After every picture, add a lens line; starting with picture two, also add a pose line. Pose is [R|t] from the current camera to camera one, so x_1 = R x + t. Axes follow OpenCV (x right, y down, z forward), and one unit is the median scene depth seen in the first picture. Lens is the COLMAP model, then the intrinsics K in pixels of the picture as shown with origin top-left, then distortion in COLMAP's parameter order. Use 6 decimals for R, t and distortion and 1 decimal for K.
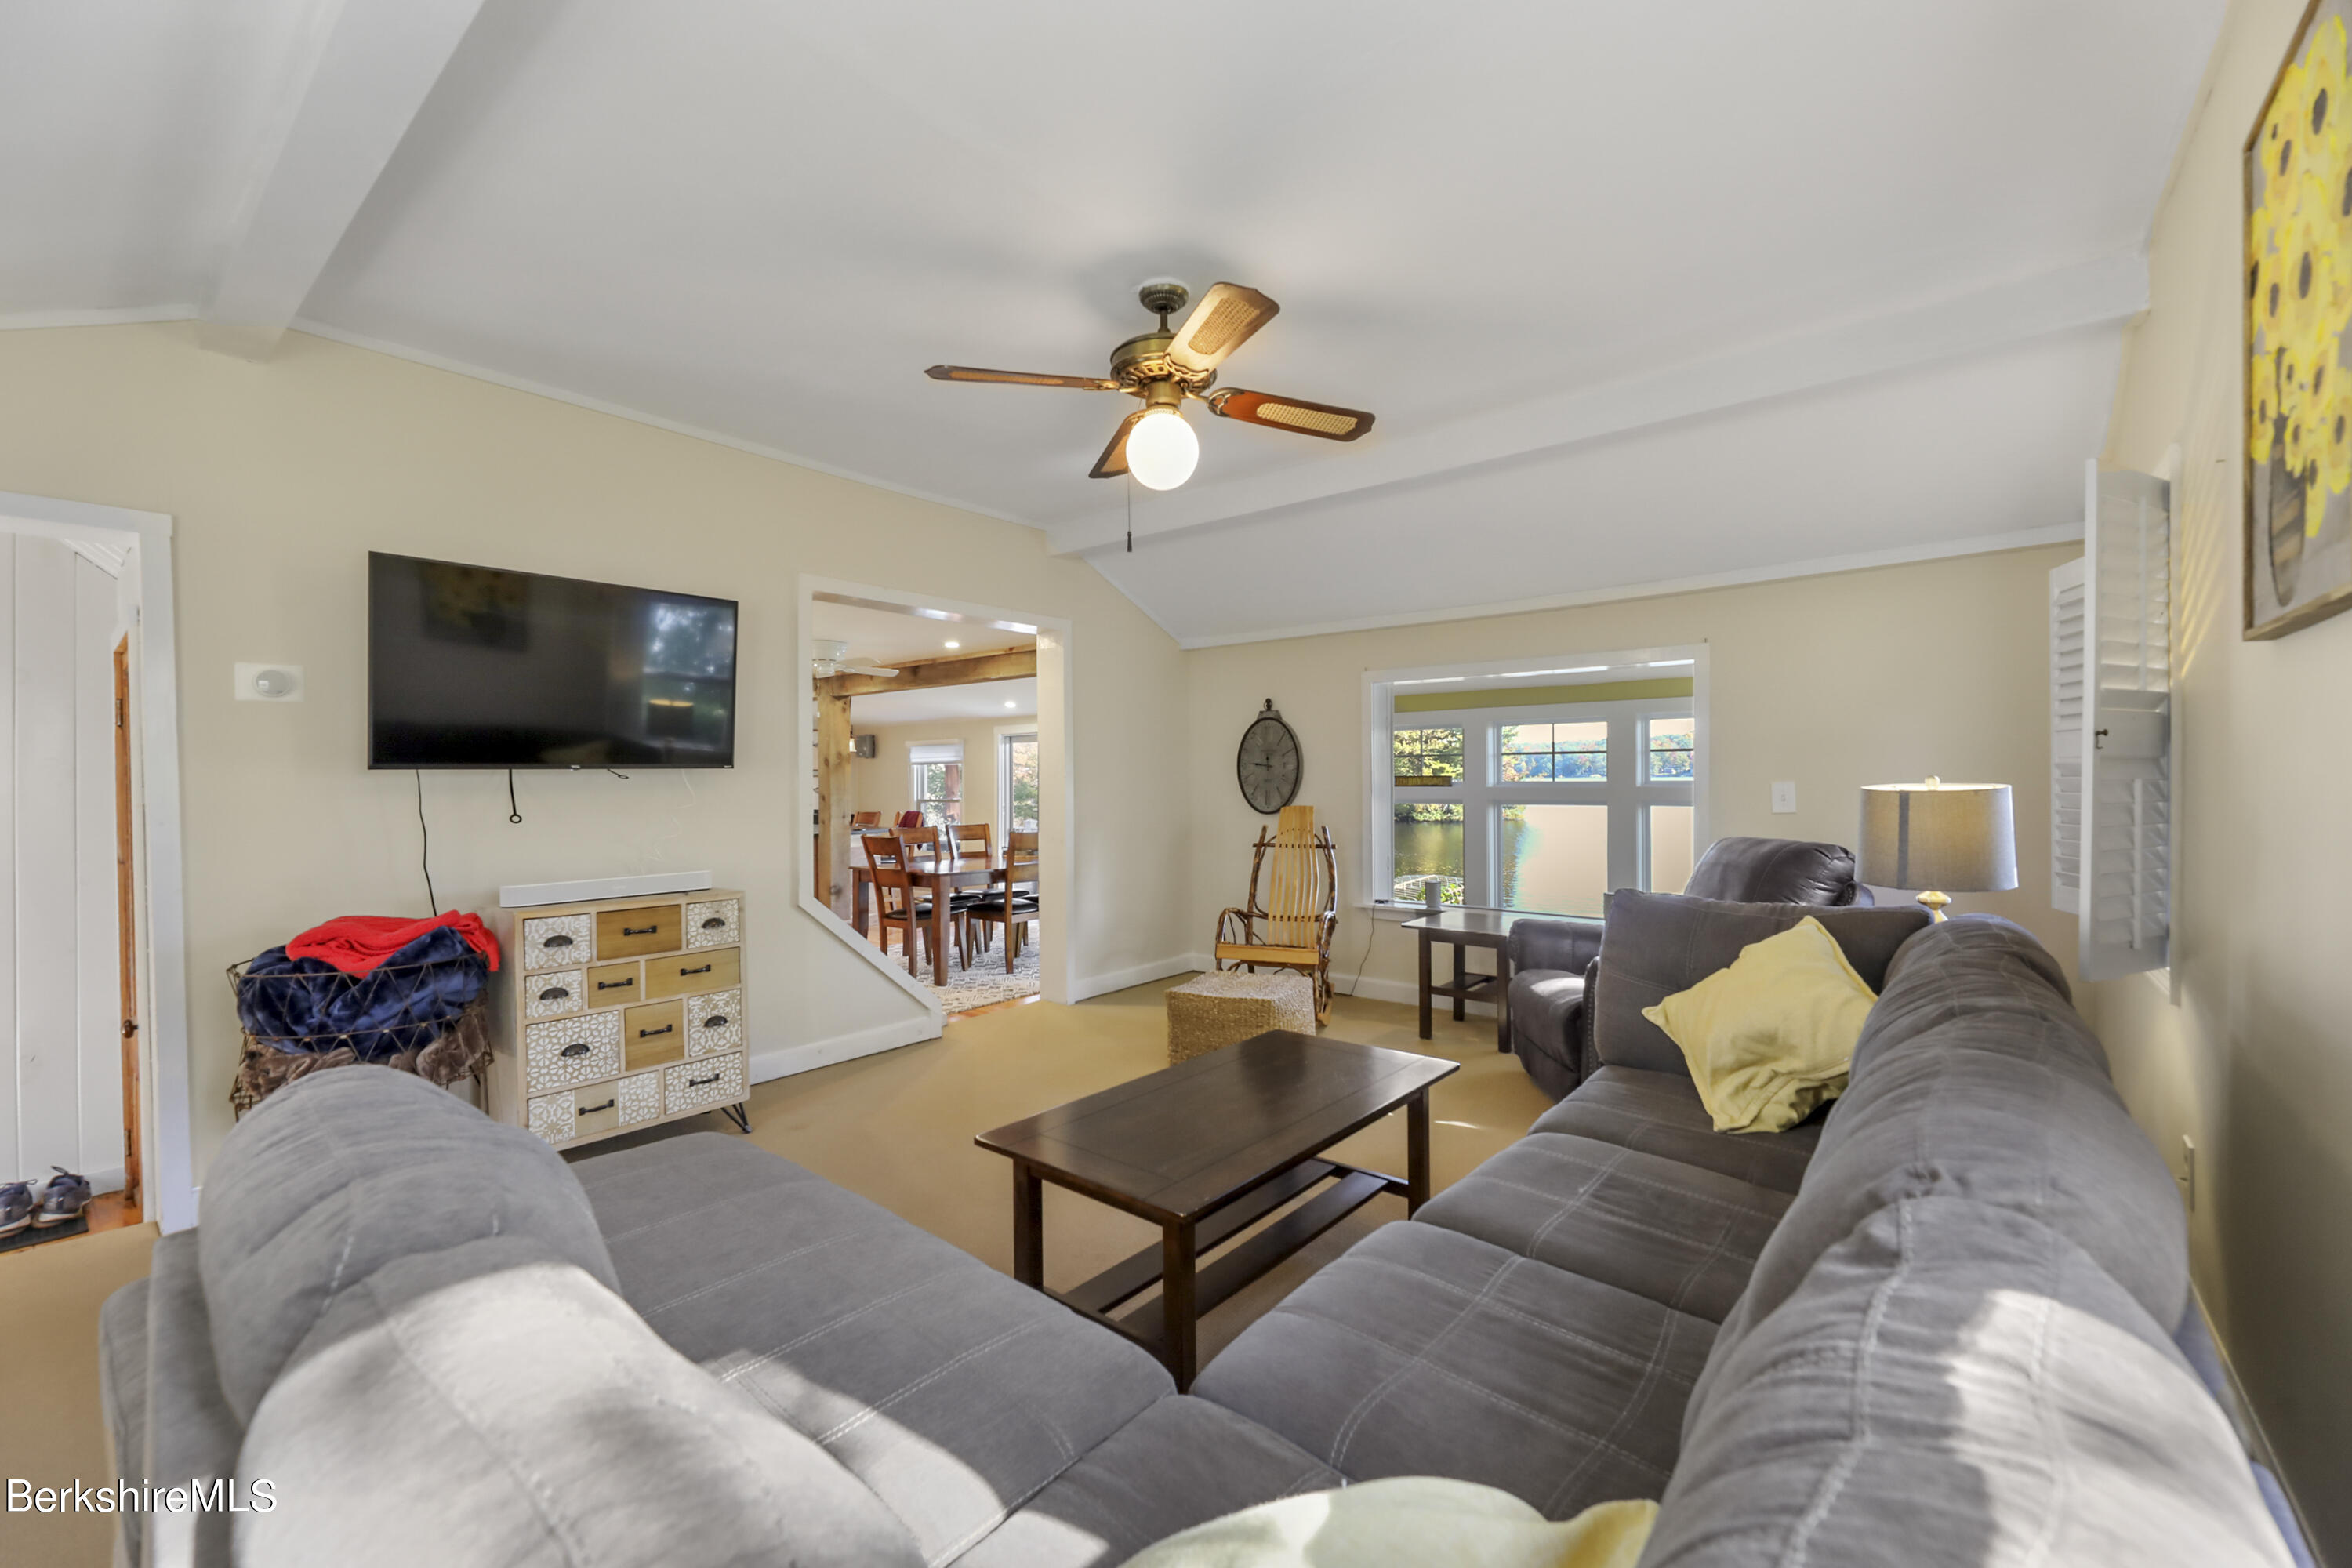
lens RADIAL K [[949.3, 0, 1160.5], [0, 949.3, 770.3], [0, 0, 1]] dist [0.002651, -0.003975]
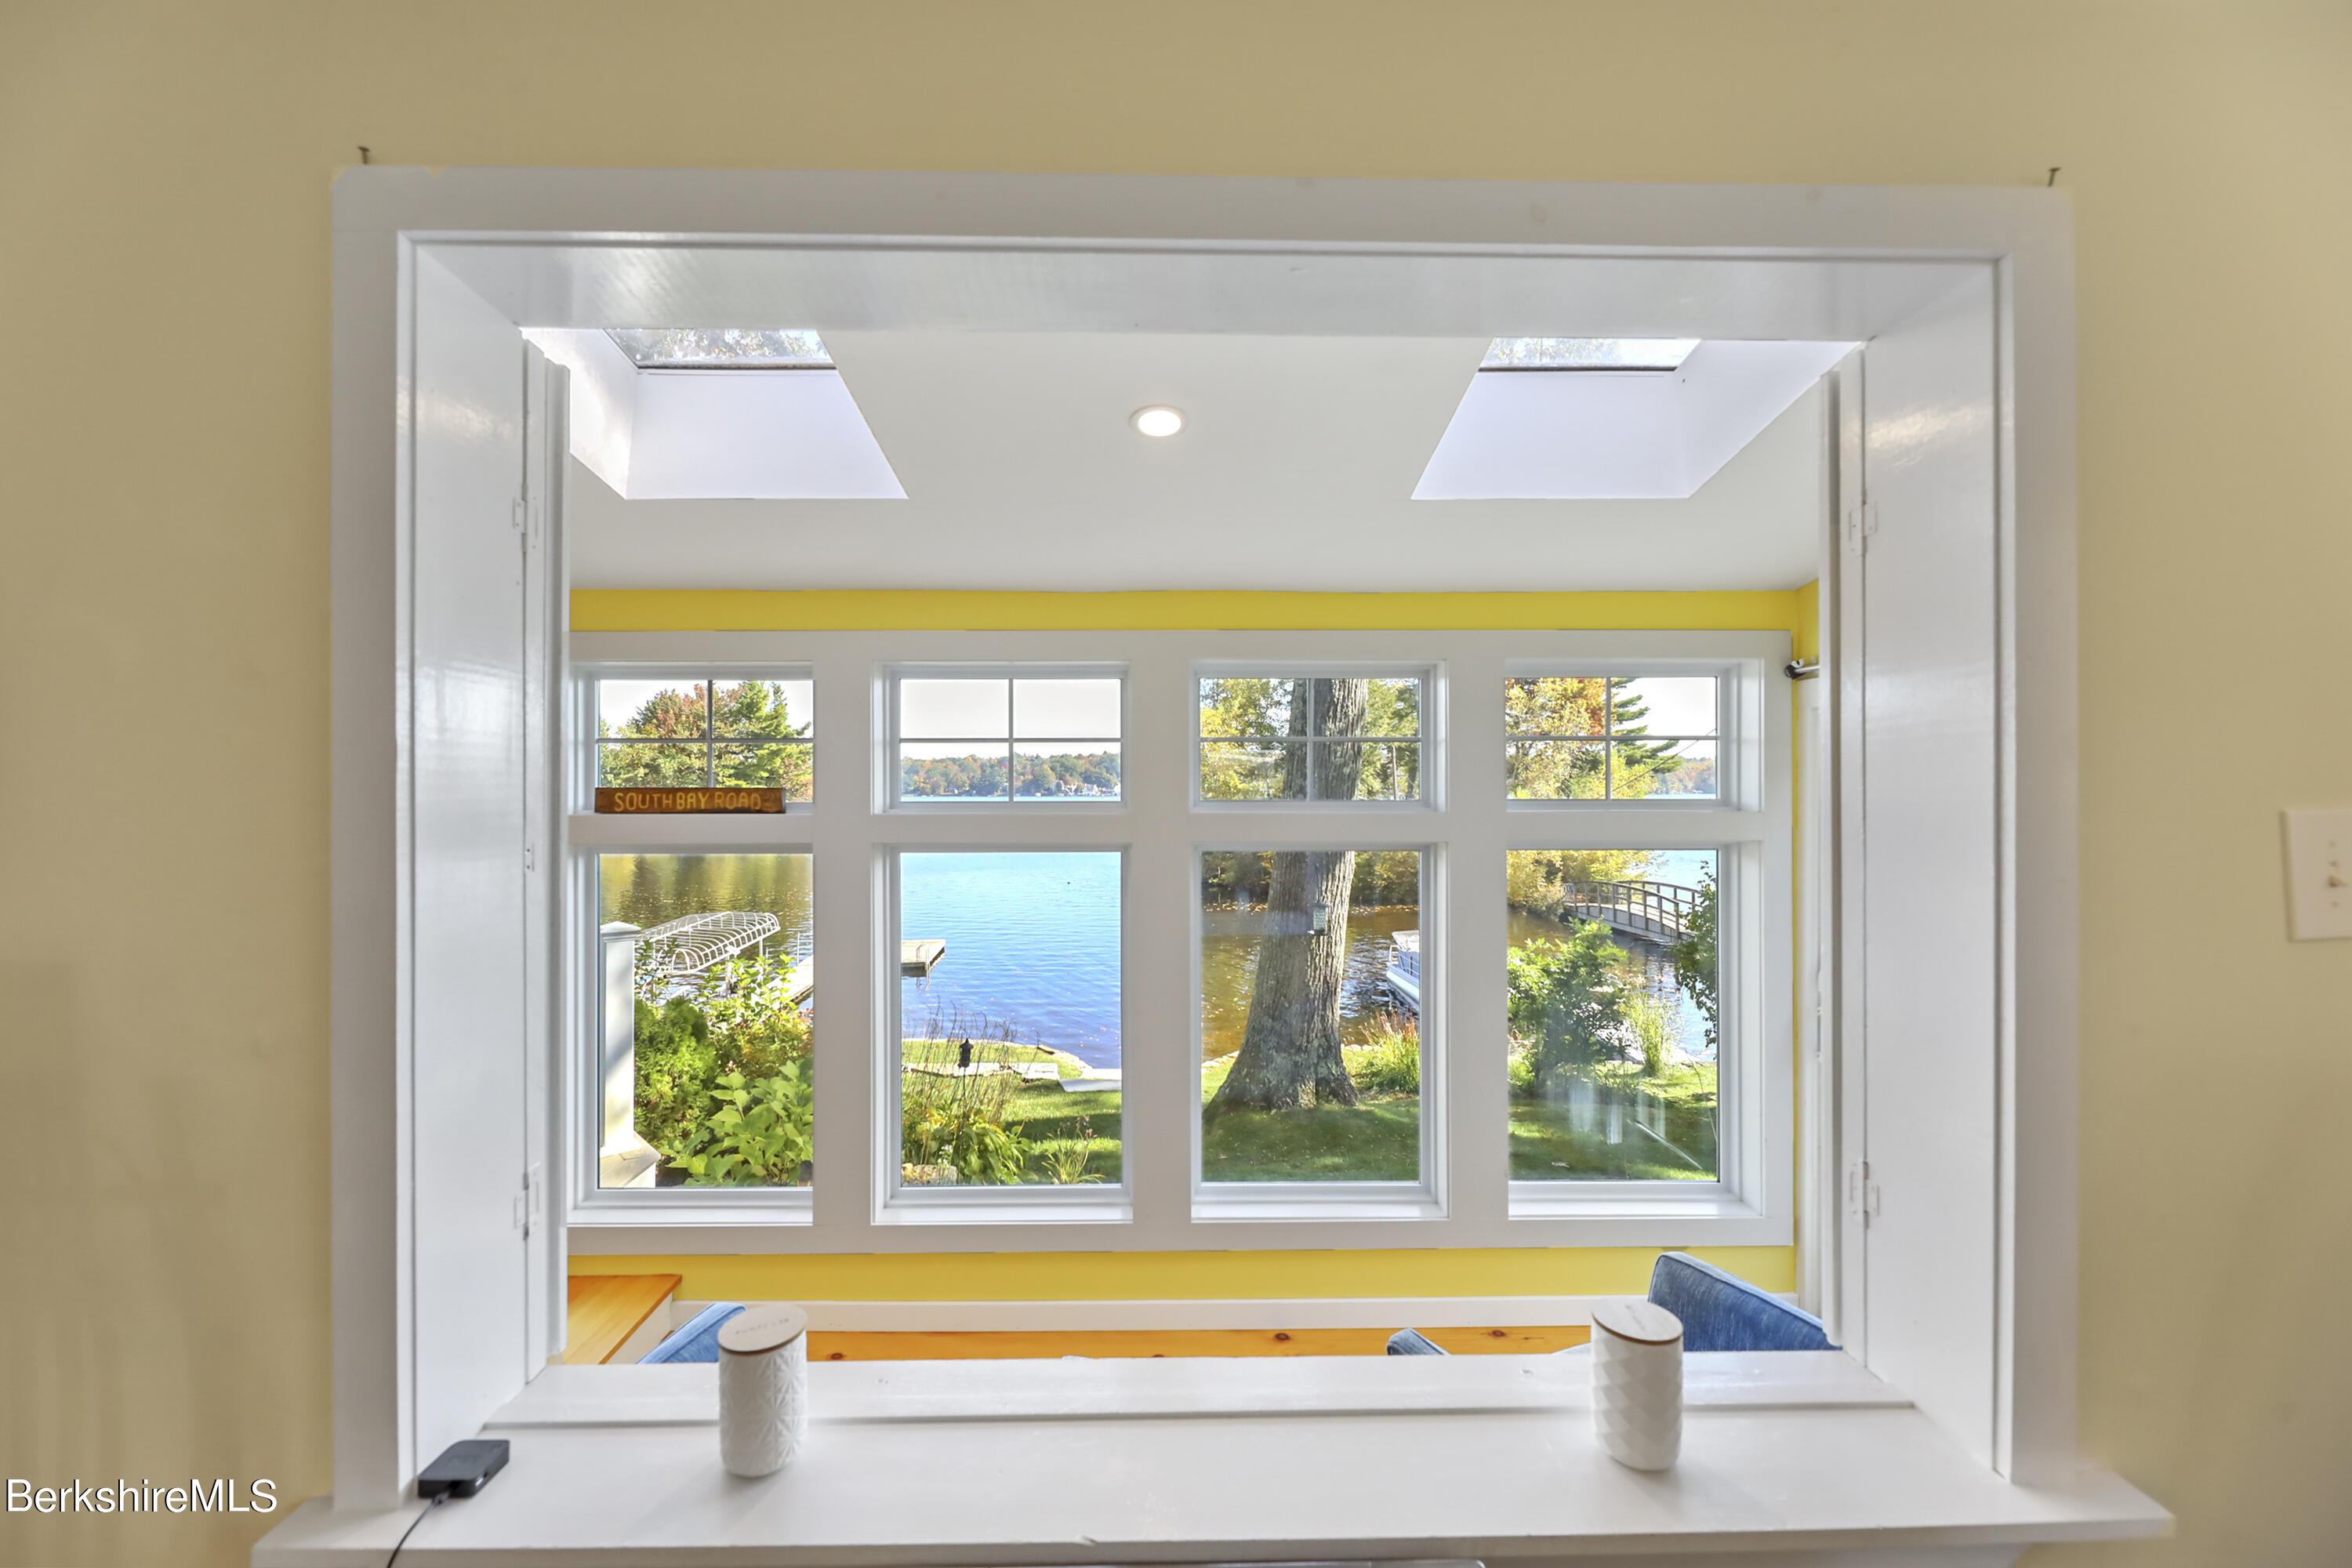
lens RADIAL K [[936.8, 0, 1154.4], [0, 936.8, 789.6], [0, 0, 1]] dist [-0.000056, -0.002923]
pose [[0.759361, 0.008620, 0.650612, 0.220792], [-0.008707, 0.999957, -0.003087, 0.008624], [-0.650611, -0.003320, 0.759404, 0.792259]]
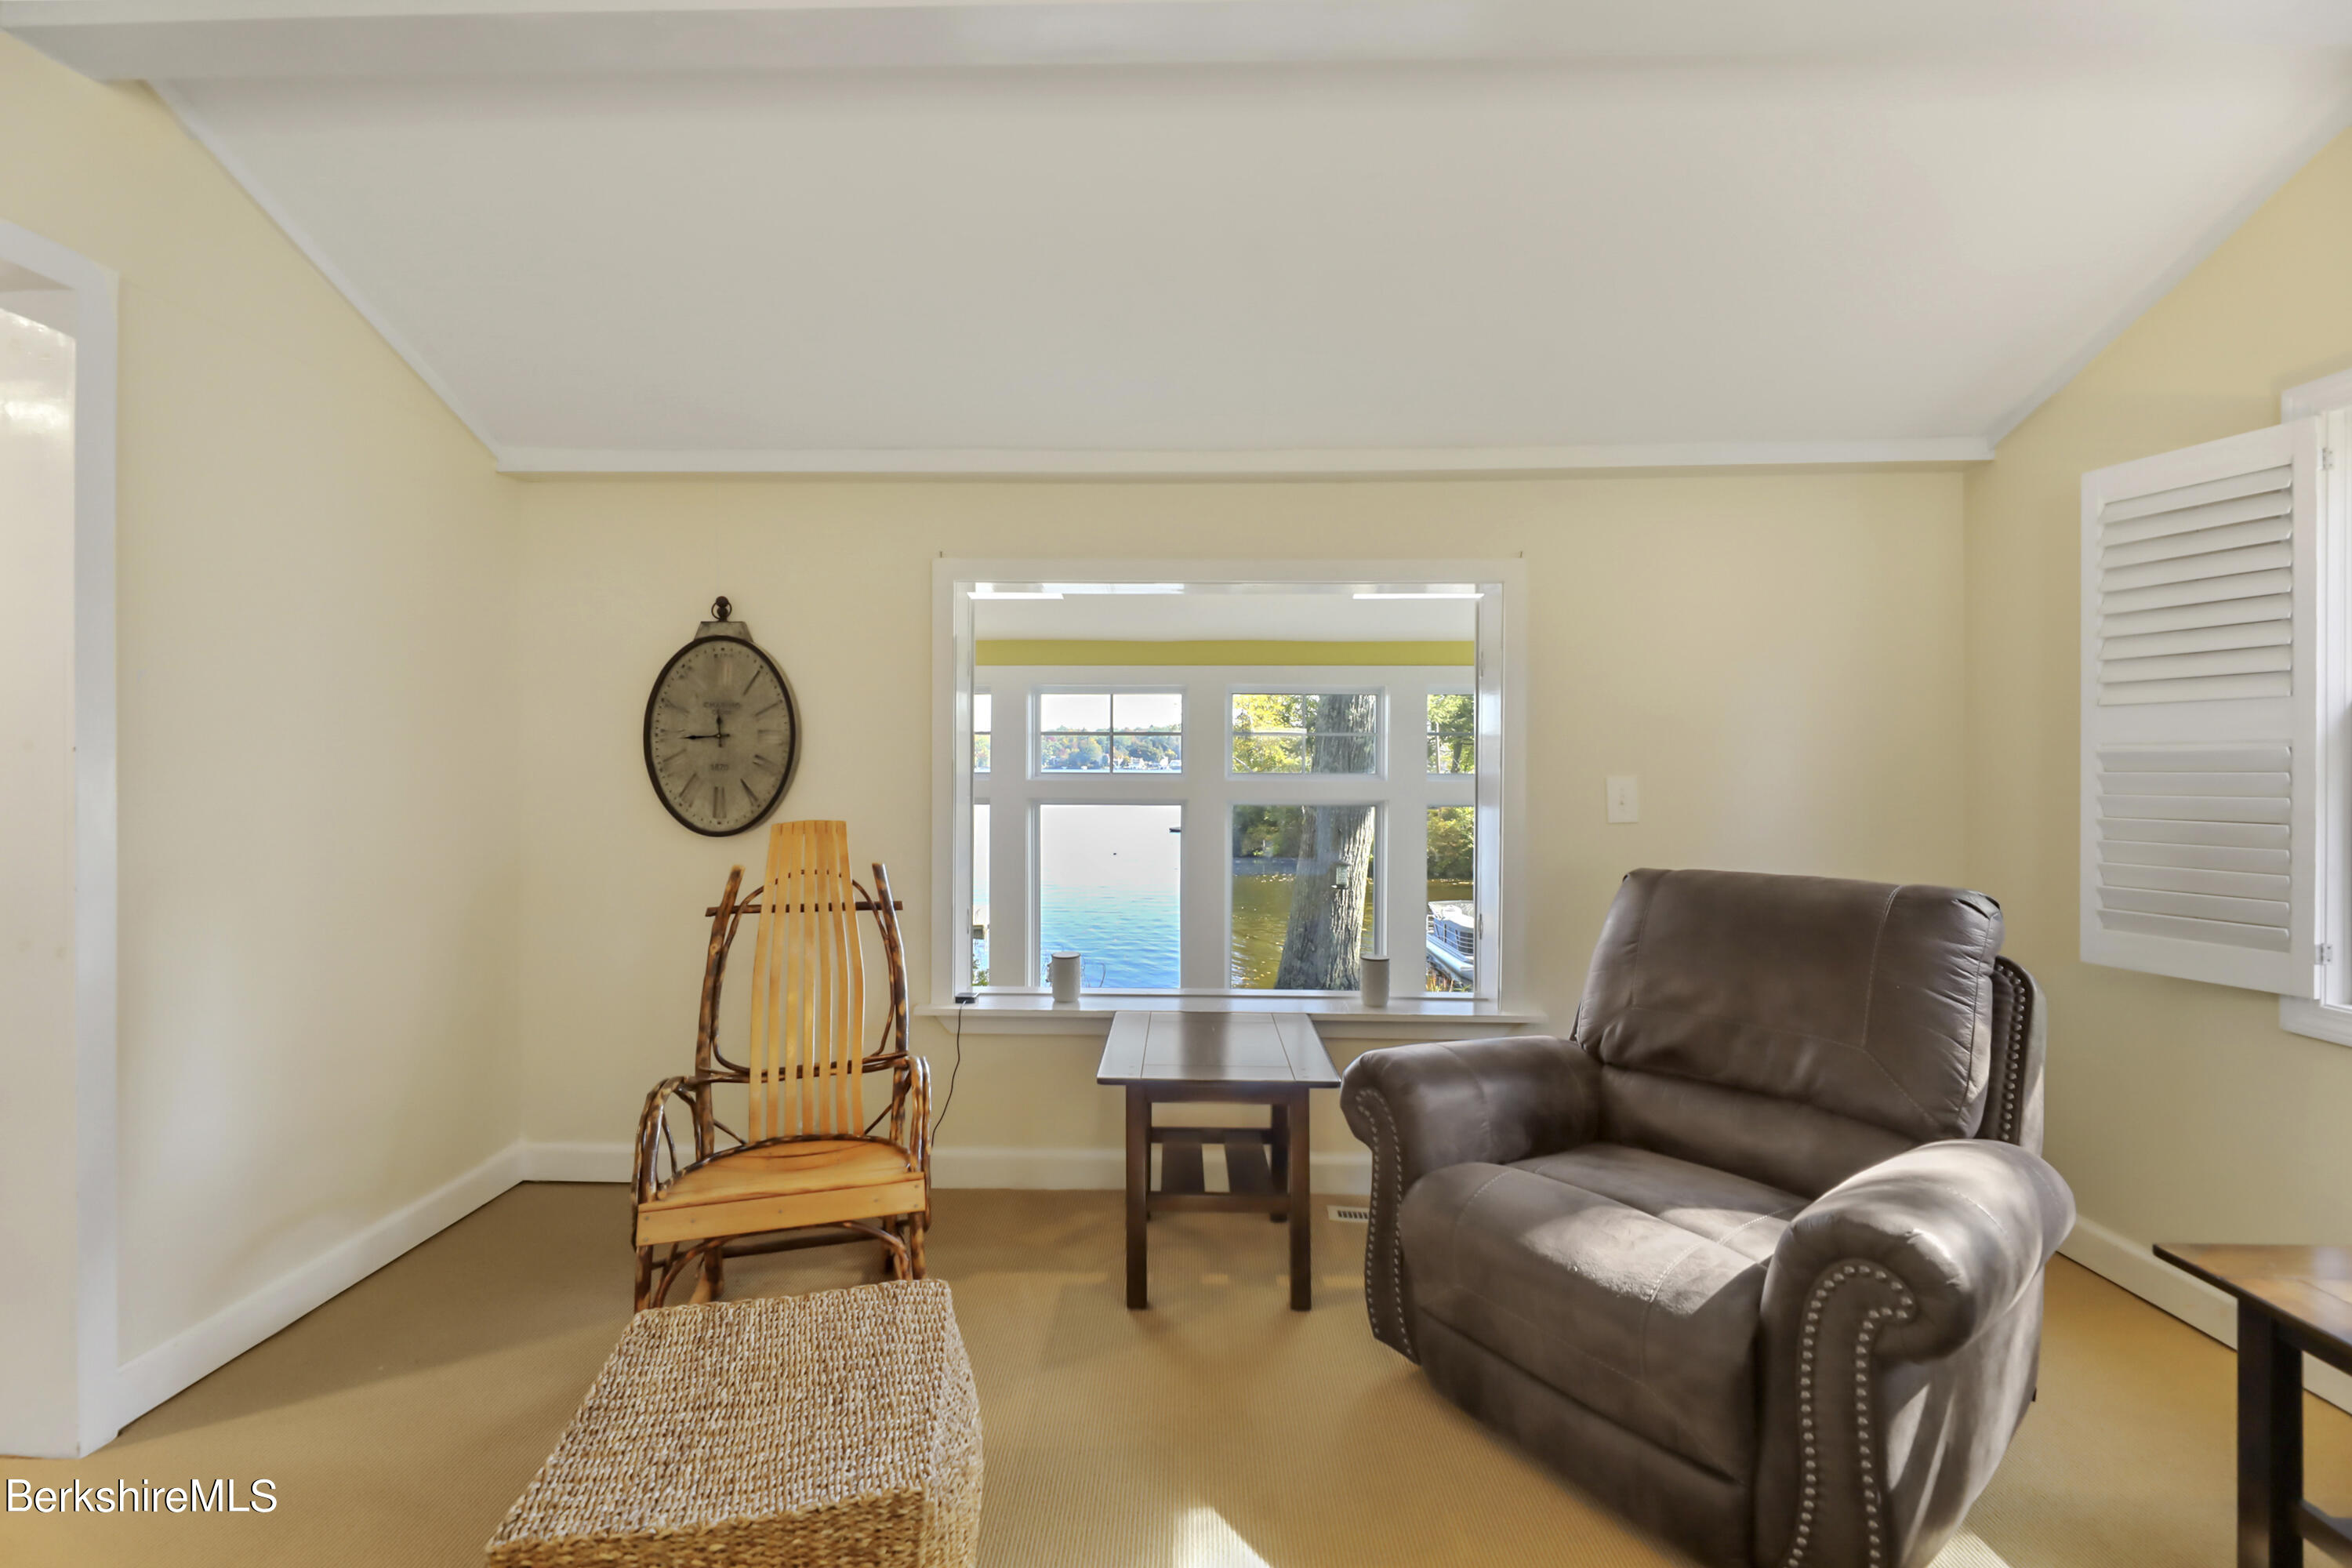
lens RADIAL K [[949.3, 0, 1160.5], [0, 949.3, 770.3], [0, 0, 1]] dist [0.002651, -0.003975]
pose [[0.786258, 0.009267, 0.617828, -0.009482], [-0.015324, 0.999872, 0.004505, 0.007856], [-0.617708, -0.013010, 0.786300, 0.527008]]
